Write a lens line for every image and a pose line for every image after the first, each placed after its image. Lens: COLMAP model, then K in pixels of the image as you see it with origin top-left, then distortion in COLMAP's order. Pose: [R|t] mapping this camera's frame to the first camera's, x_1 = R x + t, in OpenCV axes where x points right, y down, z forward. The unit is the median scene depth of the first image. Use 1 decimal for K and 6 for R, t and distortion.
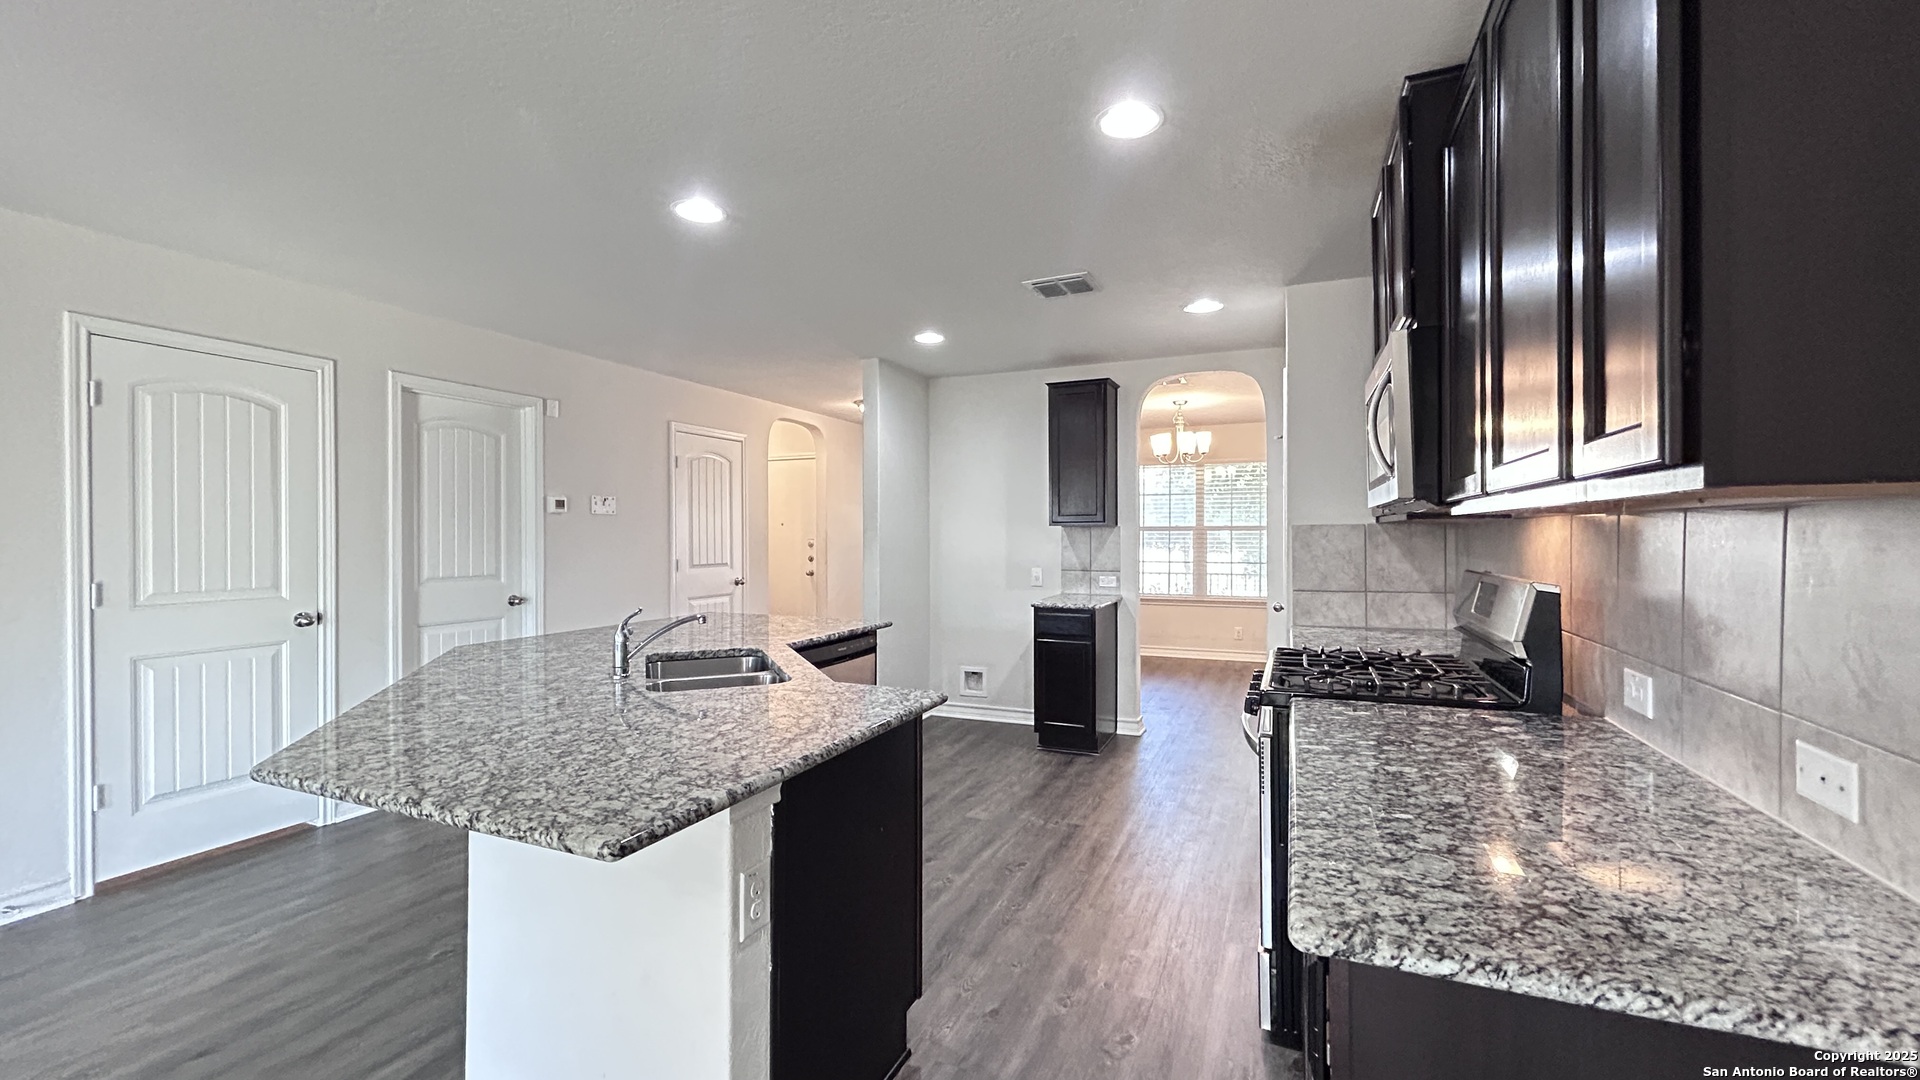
lens RADIAL K [[775.0, 0, 960.1], [0, 775.0, 538.7], [0, 0, 1]] dist [0.006165, 0.000397]
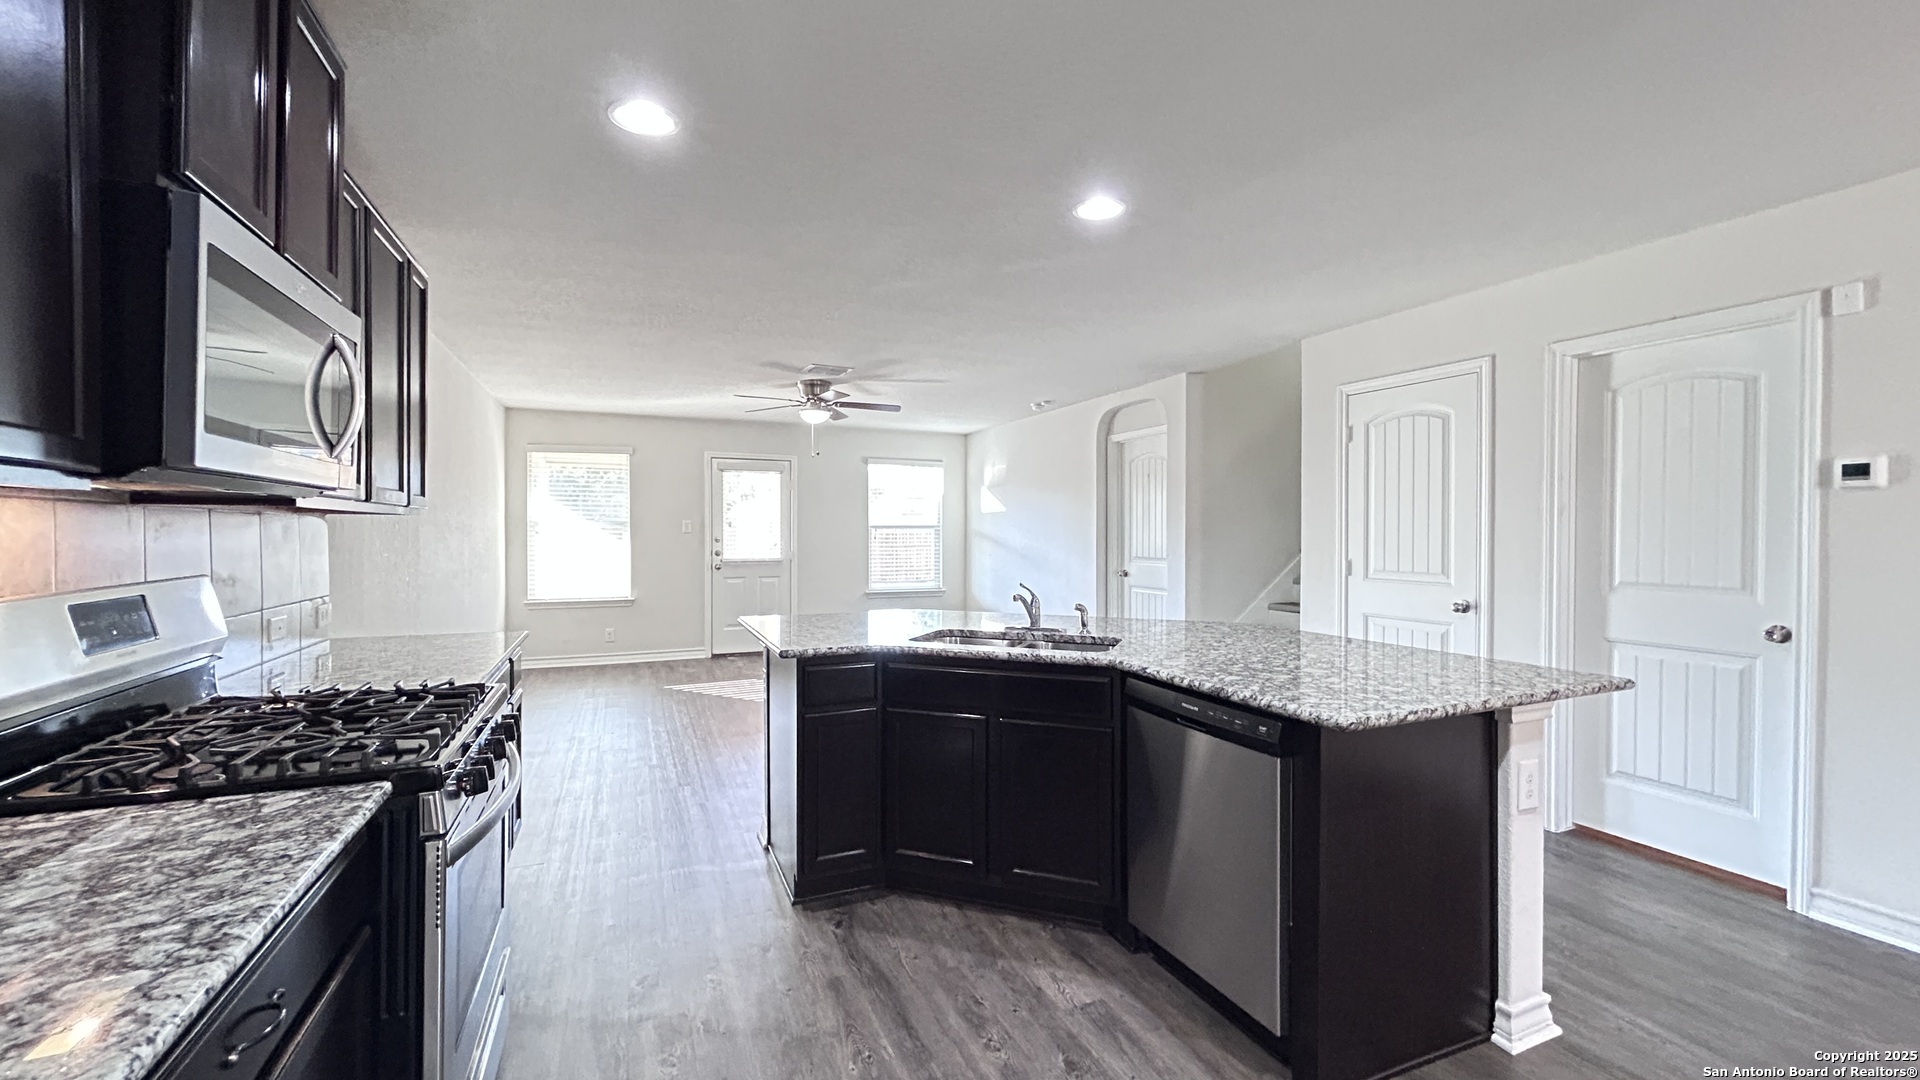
lens RADIAL K [[775.0, 0, 959.0], [0, 775.0, 533.2], [0, 0, 1]] dist [0.006165, 0.000397]
pose [[-0.692068, 0.005208, -0.721814, 0.930607], [-0.006179, 0.999895, 0.013139, -0.016769], [0.721806, 0.013553, -0.691963, 2.756172]]
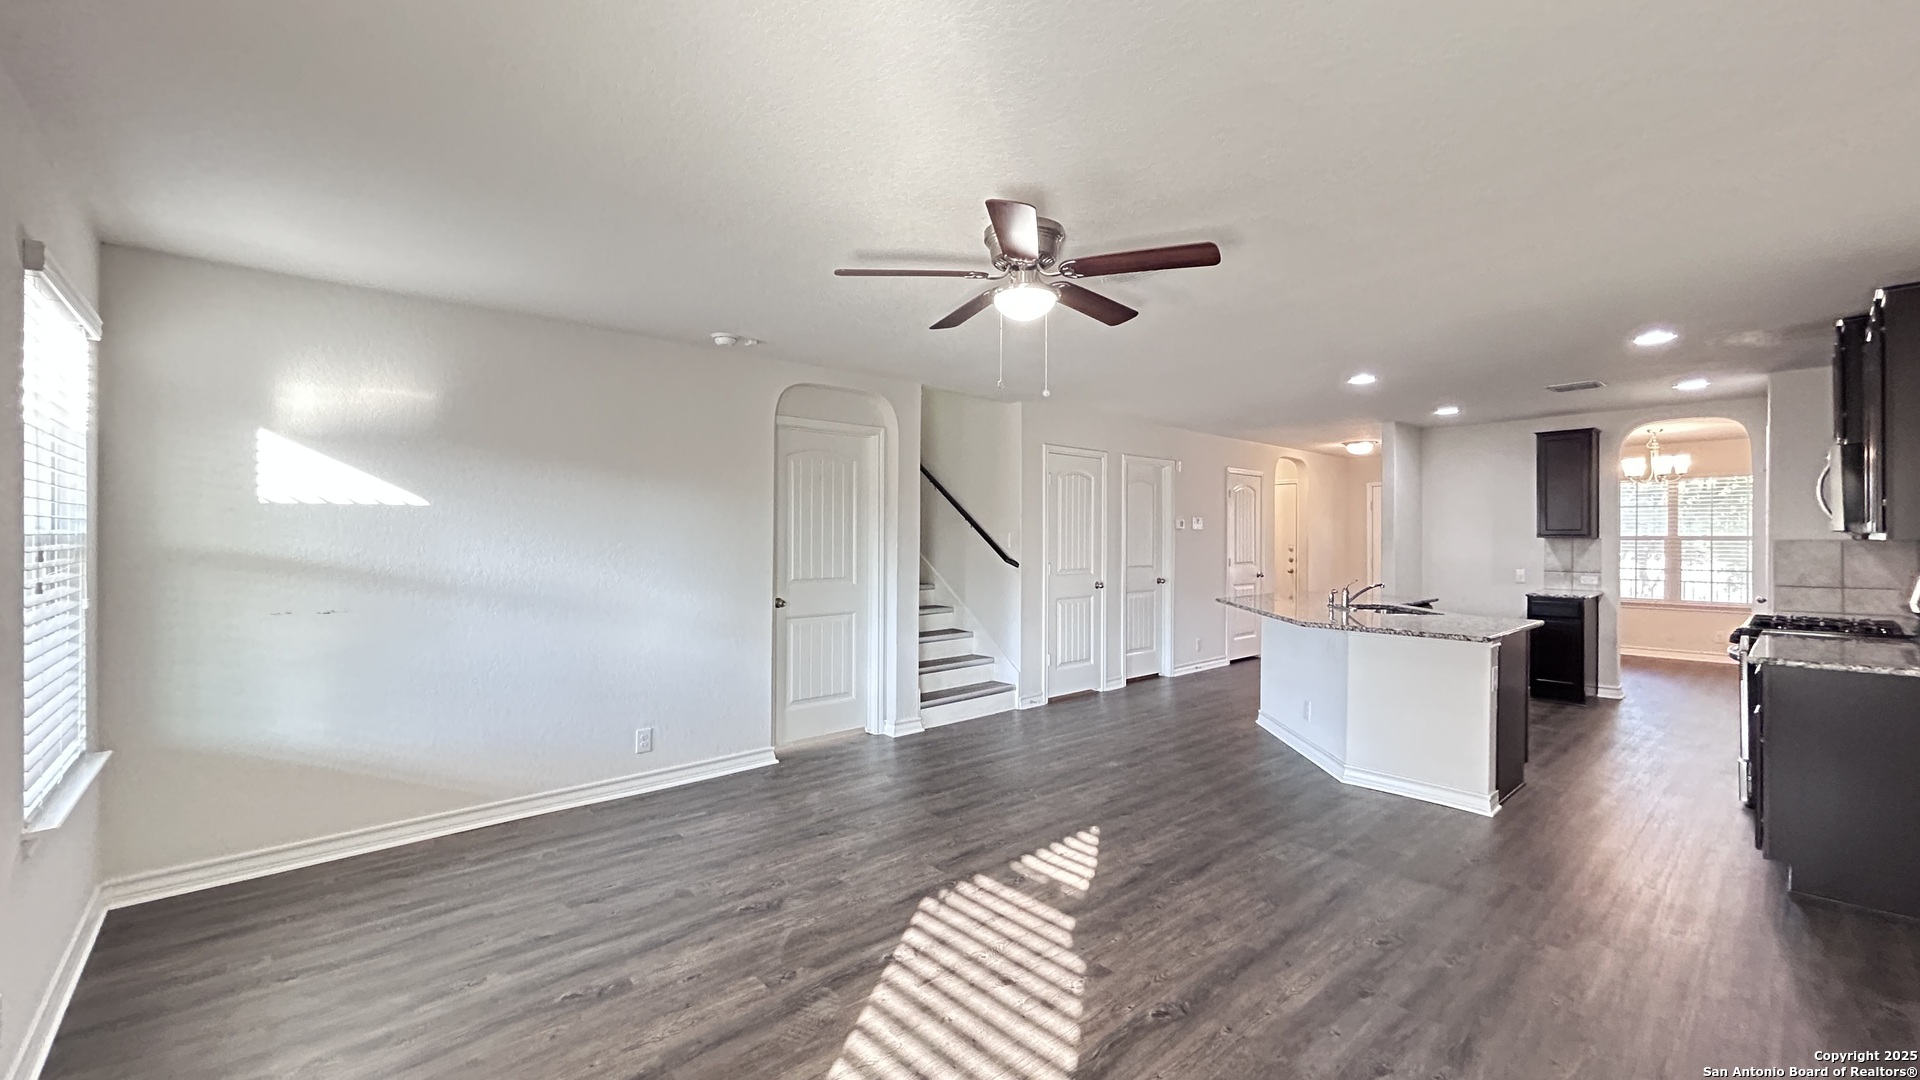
lens RADIAL K [[775.0, 0, 964.7], [0, 775.0, 537.8], [0, 0, 1]] dist [0.006165, 0.000397]
pose [[0.912120, 0.004022, -0.409902, -0.231421], [-0.006574, 0.999967, -0.004817, -0.003058], [0.409869, 0.007088, 0.912117, -0.625283]]
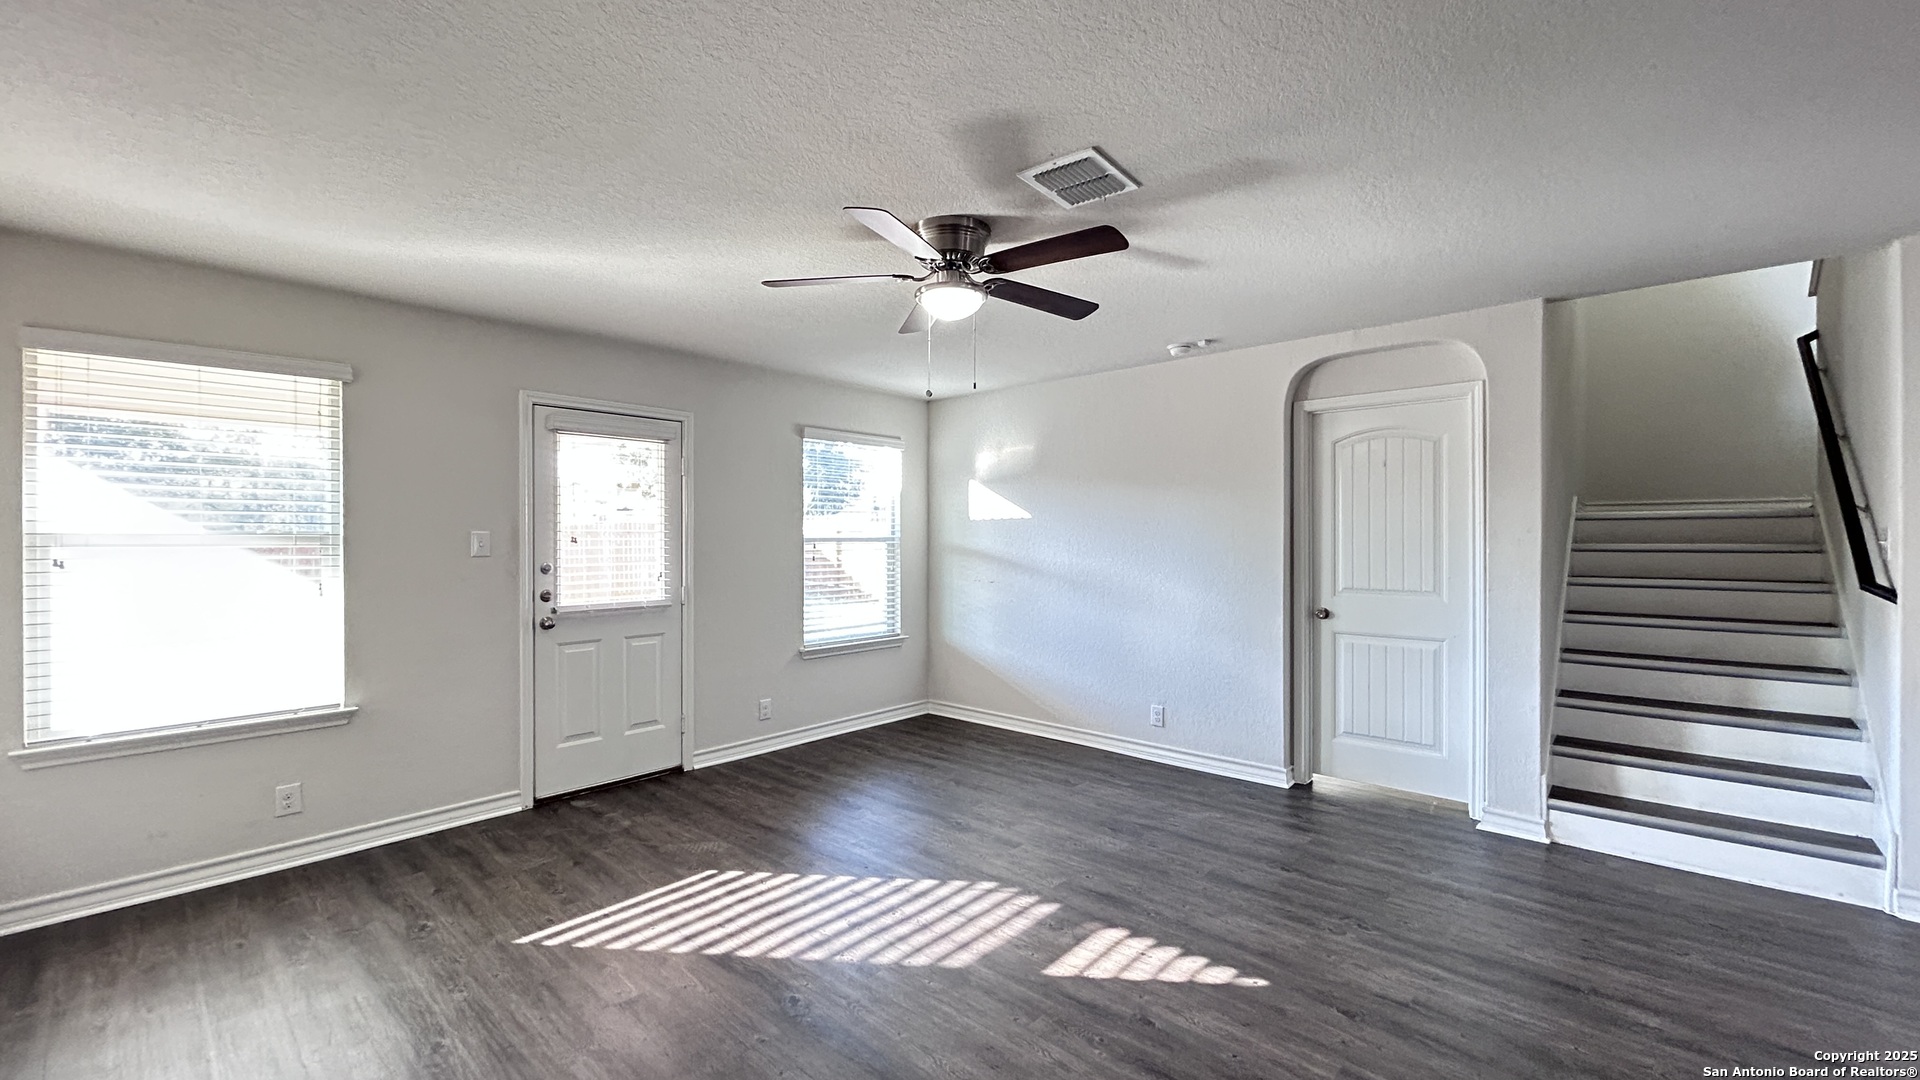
lens RADIAL K [[775.0, 0, 959.7], [0, 775.0, 535.8], [0, 0, 1]] dist [0.006165, 0.000397]
pose [[-0.323065, -0.000423, -0.946377, 0.500624], [-0.004580, 0.999989, 0.001117, -0.015554], [0.946366, 0.004695, -0.323063, 0.942547]]
